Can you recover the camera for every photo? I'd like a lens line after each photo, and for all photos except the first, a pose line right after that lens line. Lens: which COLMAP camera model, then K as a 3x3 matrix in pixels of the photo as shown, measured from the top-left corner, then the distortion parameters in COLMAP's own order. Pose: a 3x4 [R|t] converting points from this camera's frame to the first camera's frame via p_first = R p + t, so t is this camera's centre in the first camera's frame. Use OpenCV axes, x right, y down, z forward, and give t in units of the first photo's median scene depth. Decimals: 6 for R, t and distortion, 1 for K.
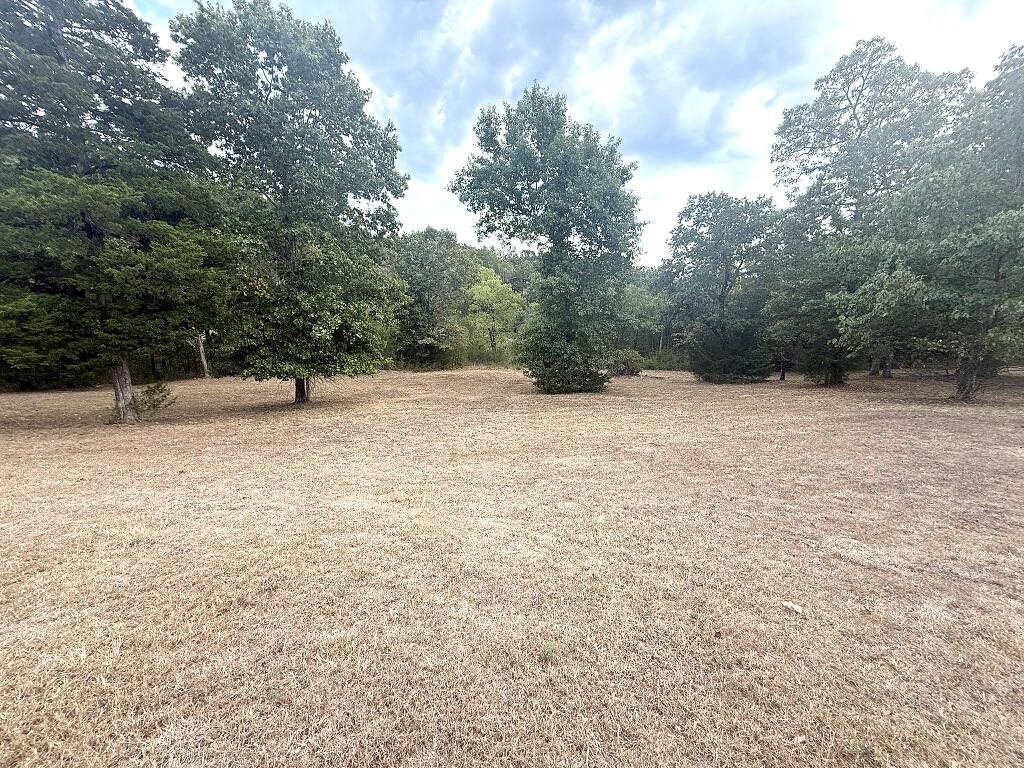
lens RADIAL K [[440.1, 0, 515.3], [0, 440.1, 376.9], [0, 0, 1]] dist [0.029508, 0.000177]
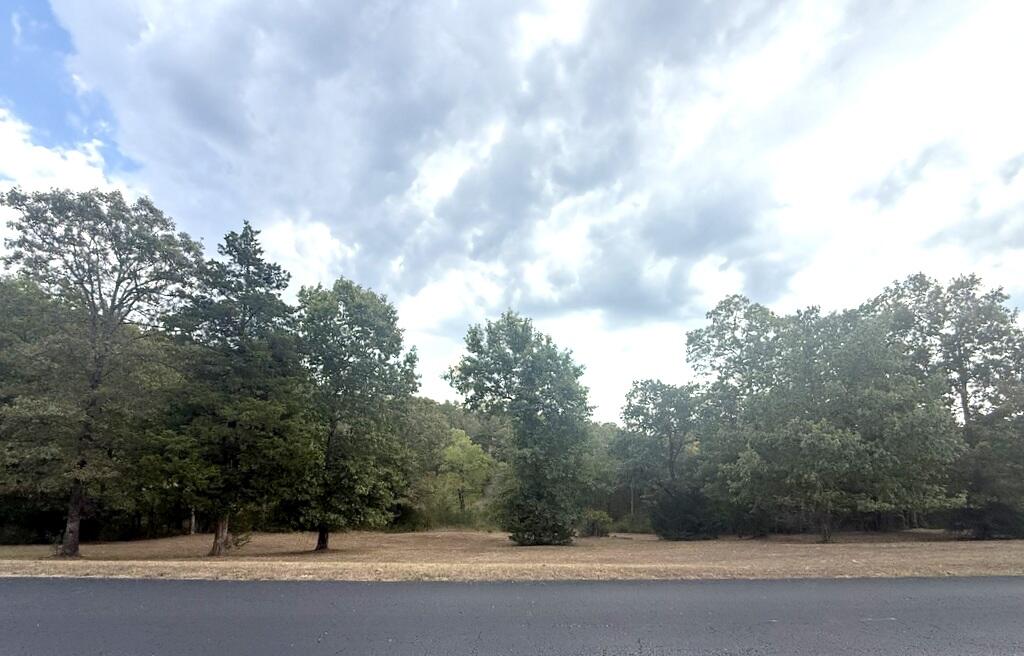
lens RADIAL K [[514.2, 0, 483.6], [0, 514.2, 366.4], [0, 0, 1]] dist [-0.014971, -0.000896]
pose [[0.999839, 0.010584, 0.014457, -0.052544], [-0.005054, 0.940701, -0.339200, 0.049462], [-0.017190, 0.339073, 0.940603, -0.410562]]
